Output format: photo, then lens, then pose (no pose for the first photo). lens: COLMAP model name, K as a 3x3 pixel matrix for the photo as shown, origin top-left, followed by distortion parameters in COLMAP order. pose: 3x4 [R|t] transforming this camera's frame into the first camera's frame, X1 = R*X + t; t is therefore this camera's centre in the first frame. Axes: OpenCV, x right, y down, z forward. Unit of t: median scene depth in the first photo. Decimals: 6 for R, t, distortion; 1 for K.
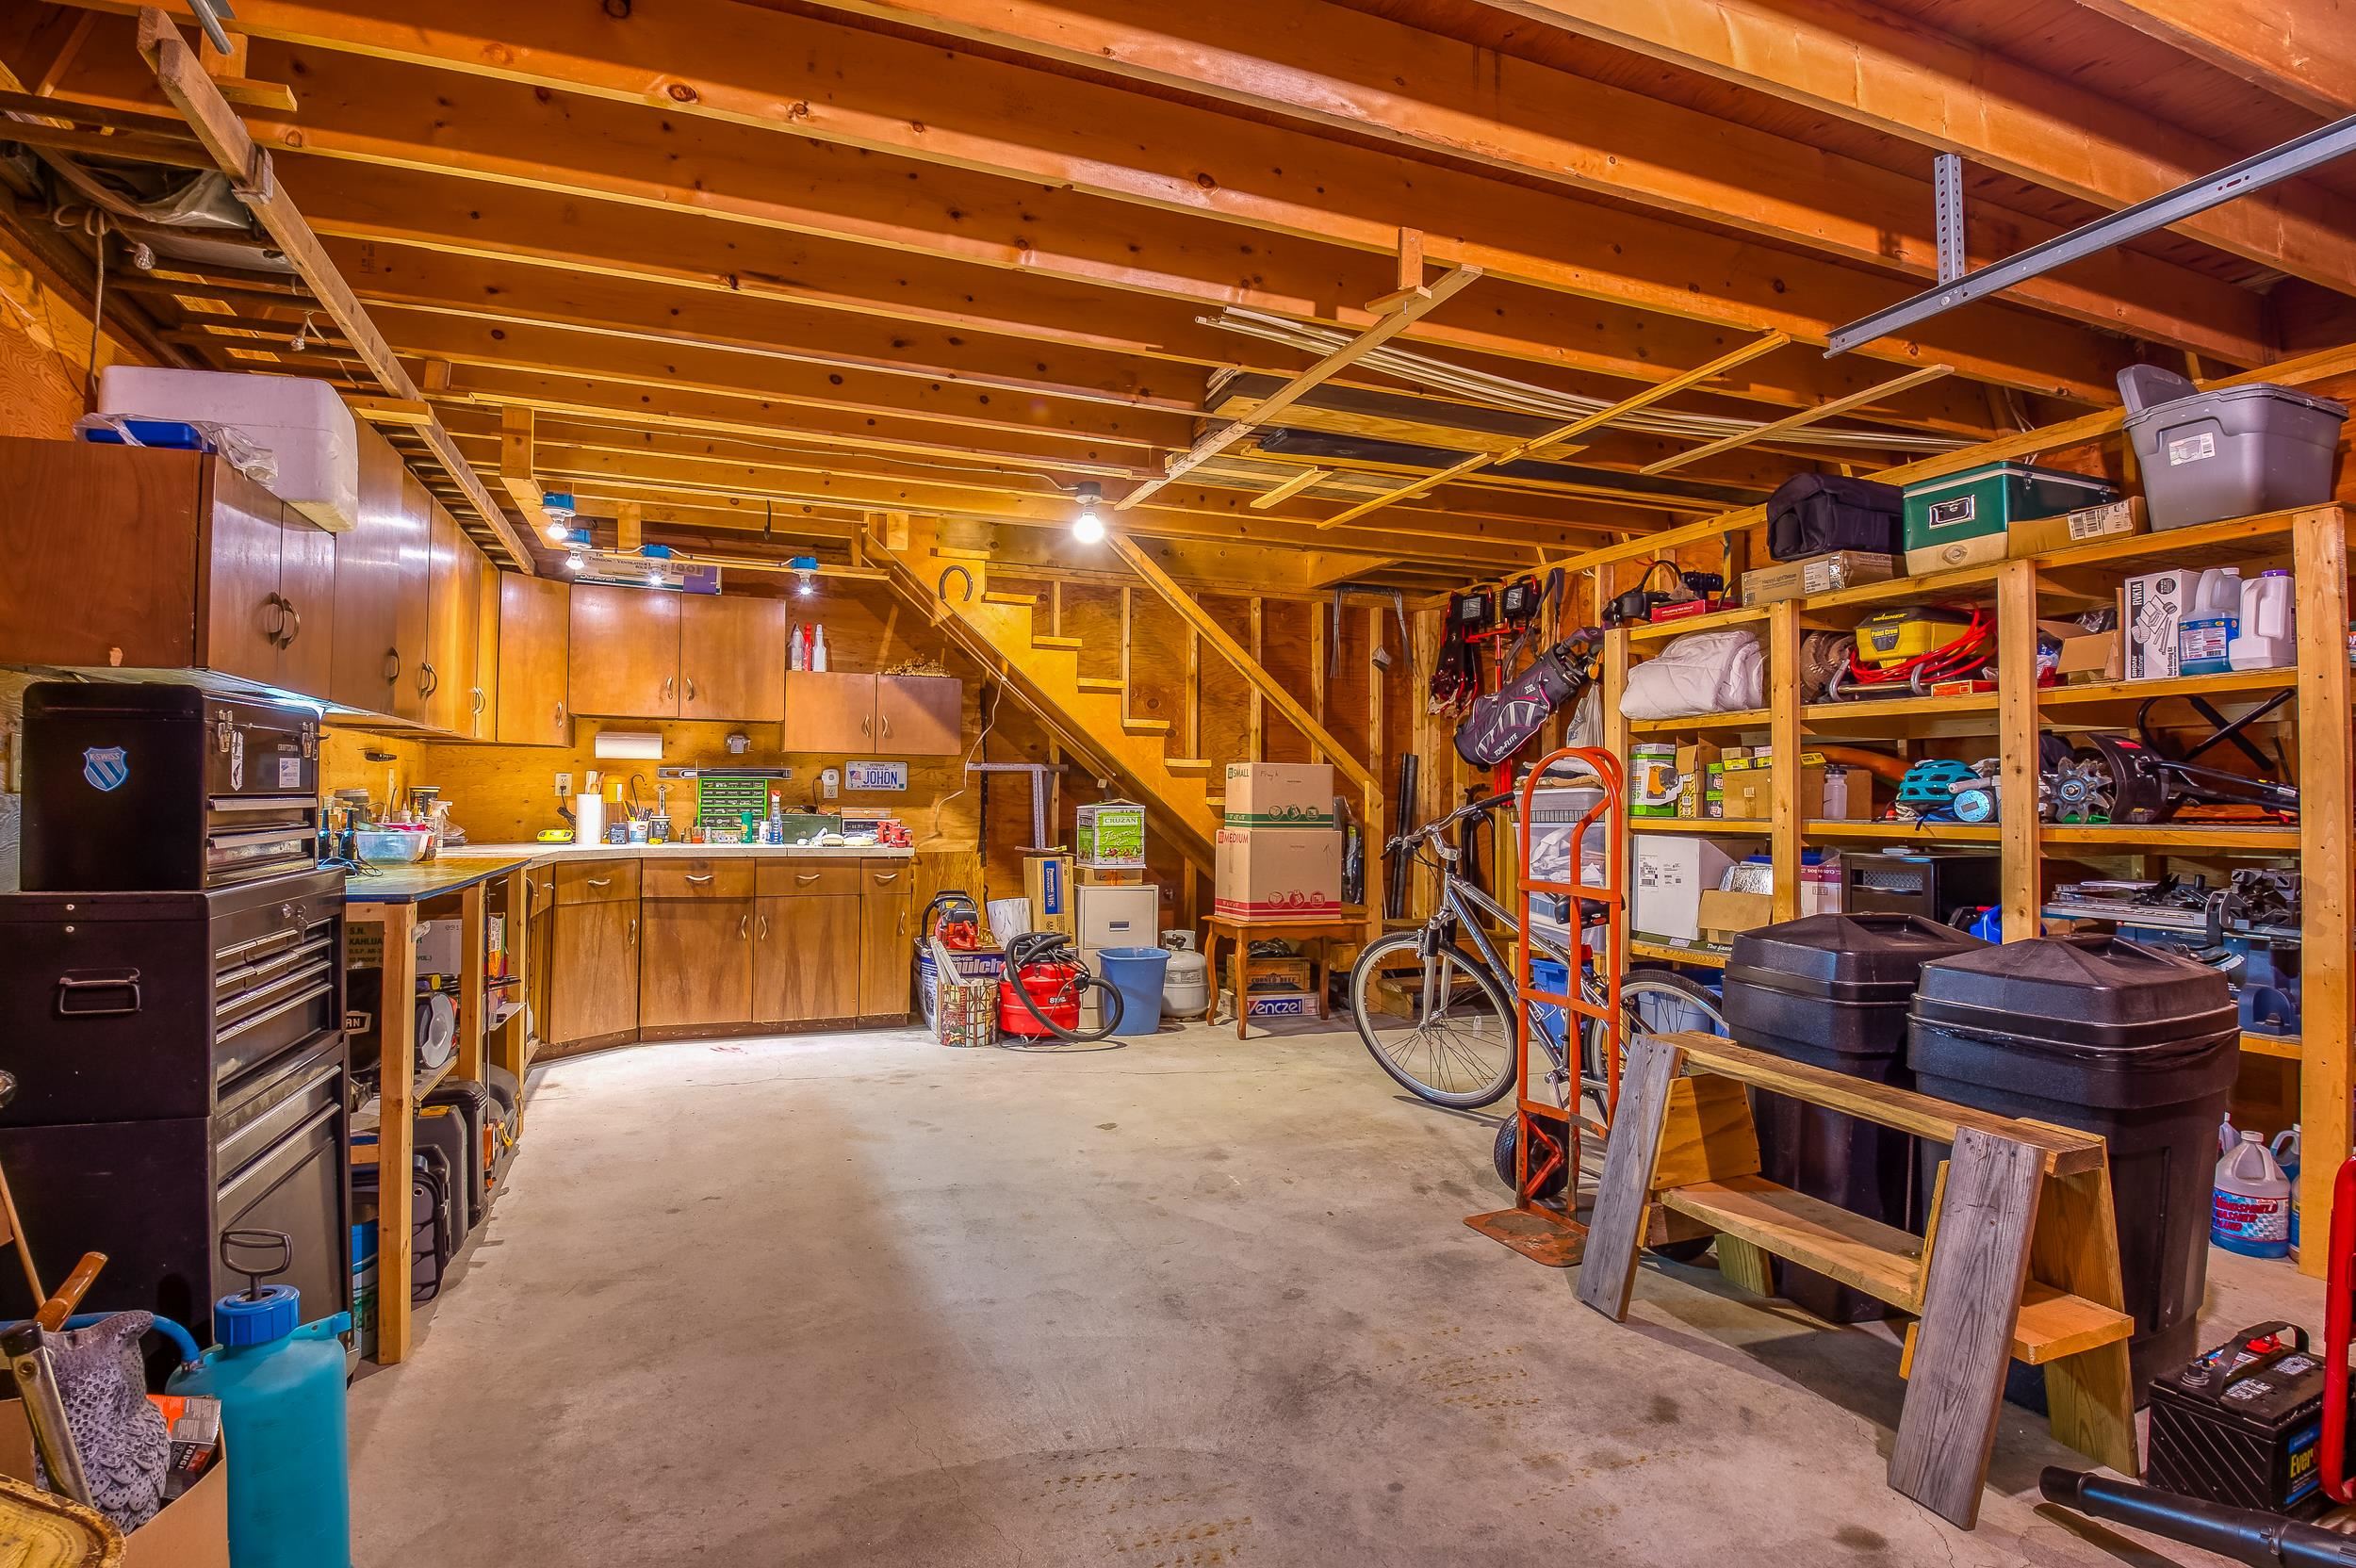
lens RADIAL K [[1131.8, 0, 1171.5], [0, 1131.8, 797.3], [0, 0, 1]] dist [-0.029807, -0.008143]
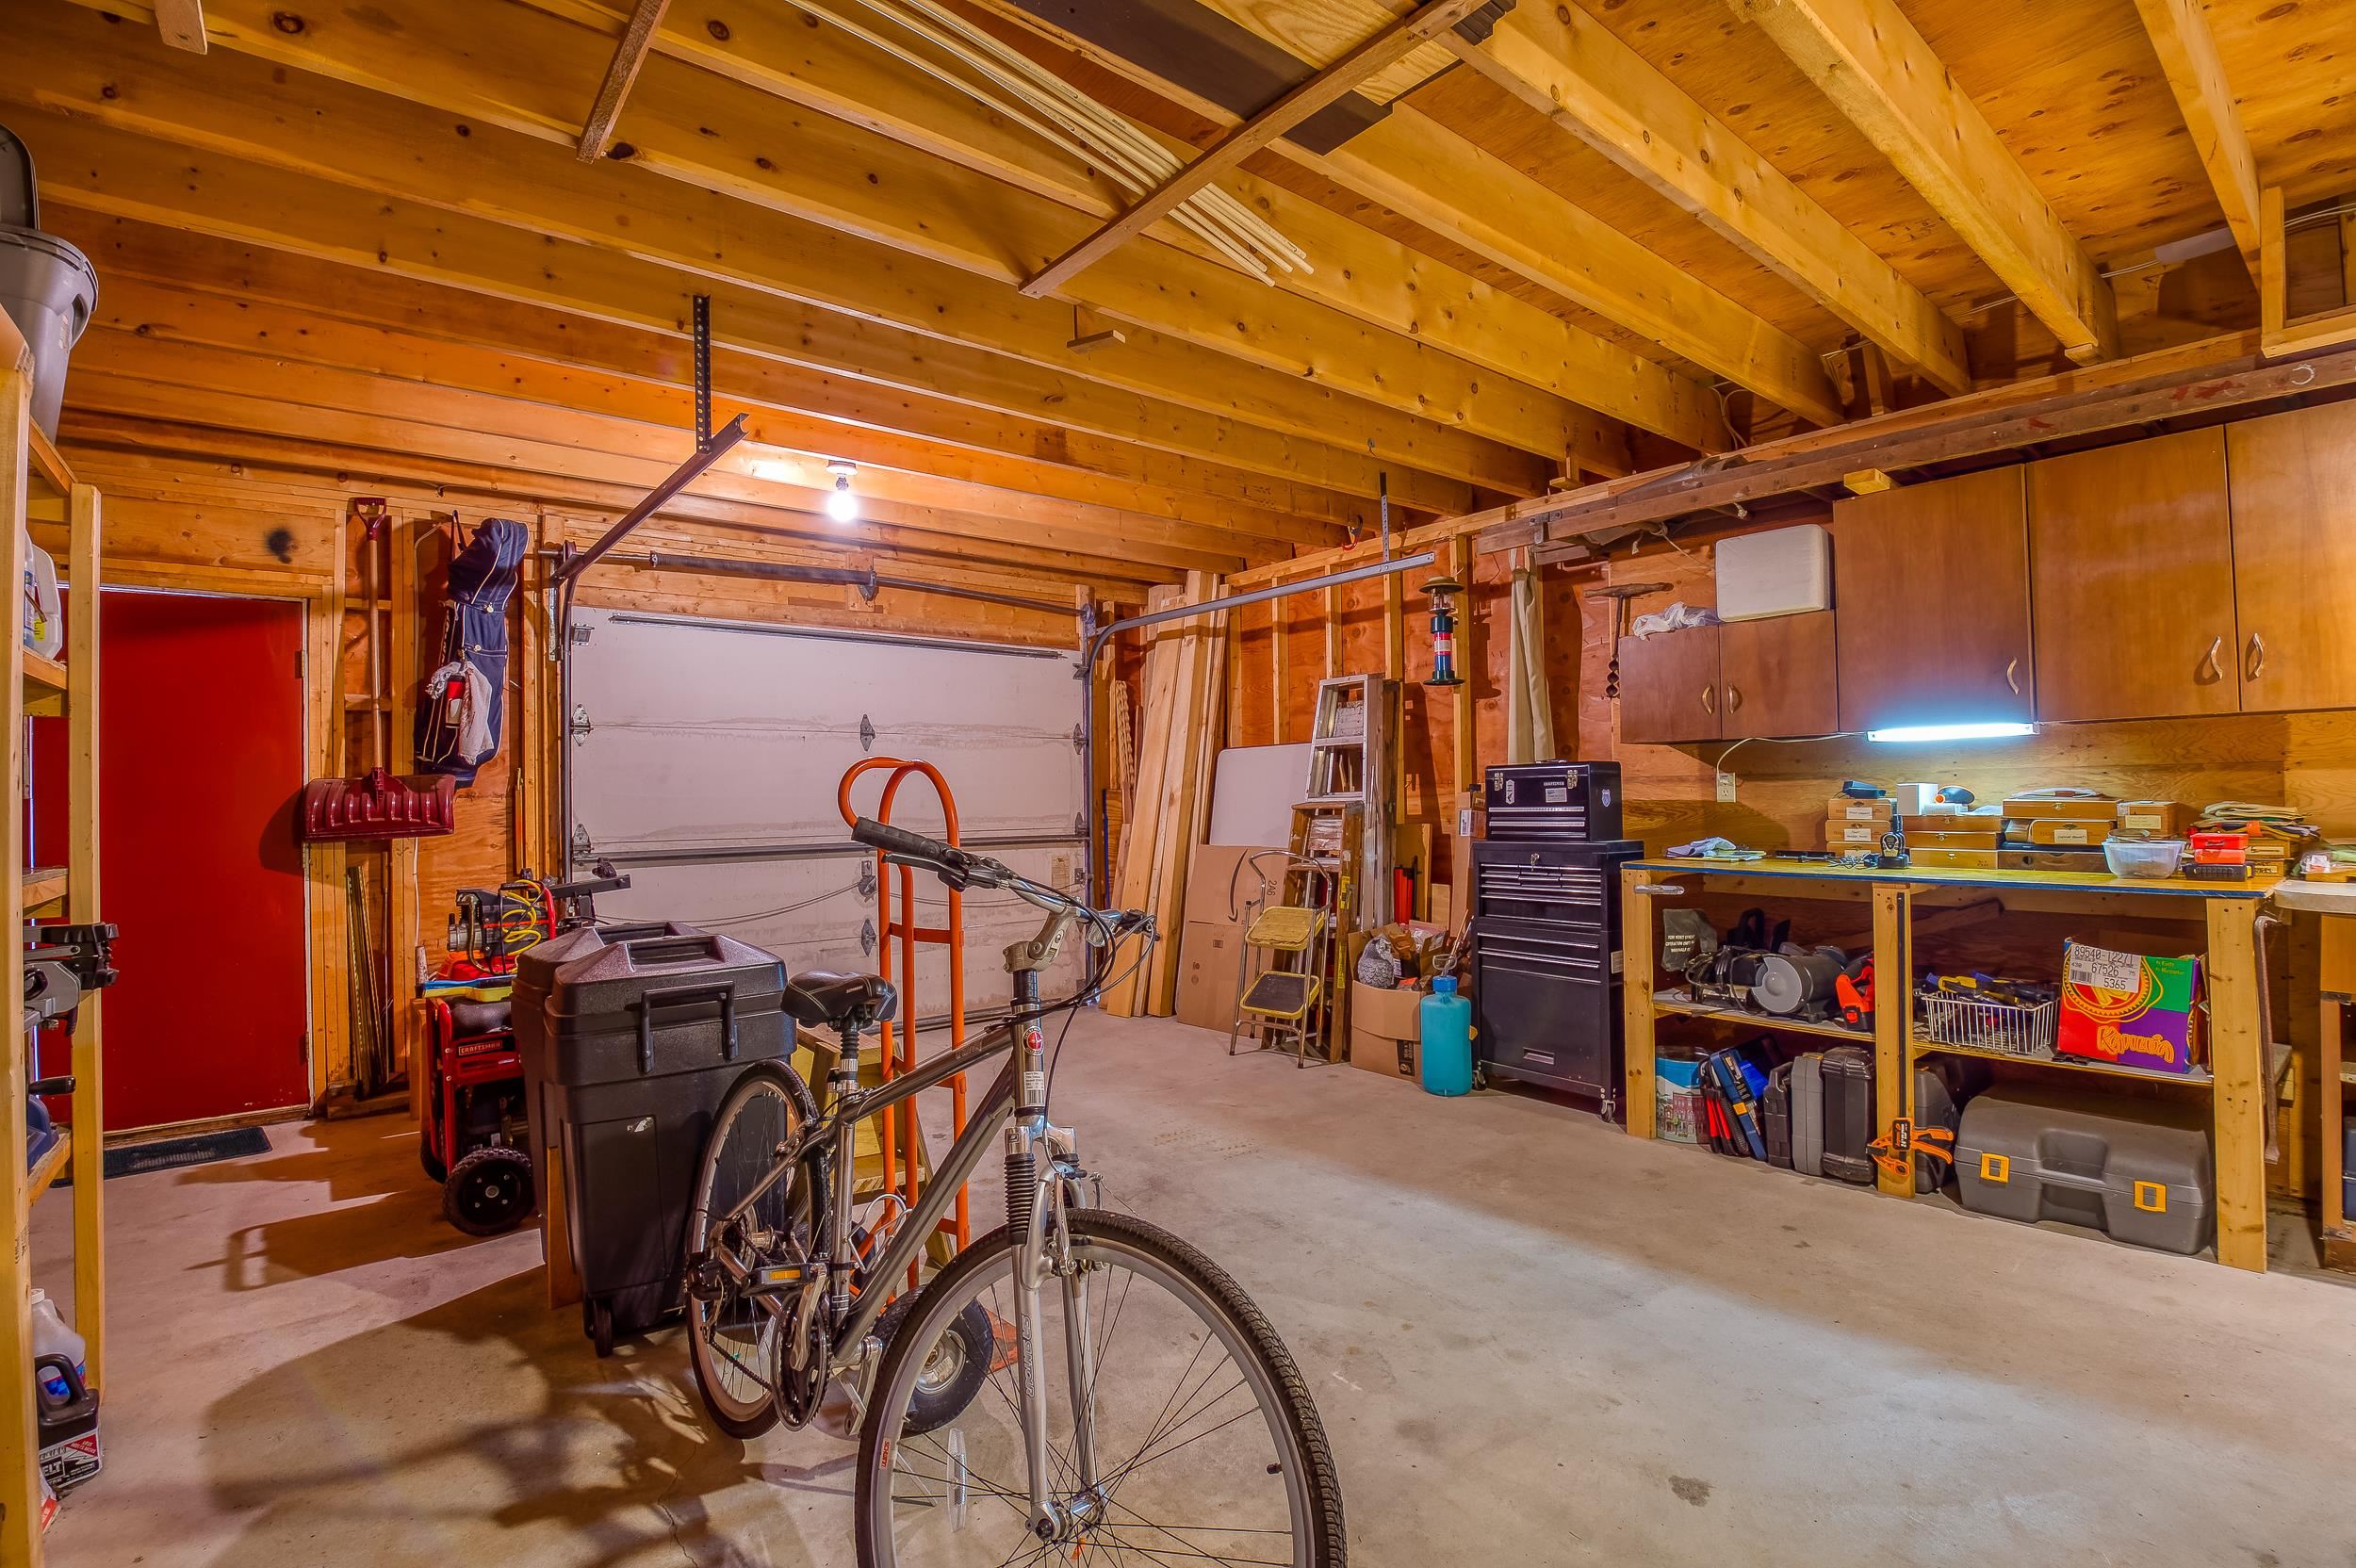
lens RADIAL K [[1082.1, 0, 1179.4], [0, 1082.1, 785.4], [0, 0, 1]] dist [-0.001684, -0.000187]
pose [[-0.949624, 0.010720, -0.313208, 0.377841], [0.016386, 0.999746, -0.015464, -0.034114], [0.312963, -0.019817, -0.949559, 1.663268]]
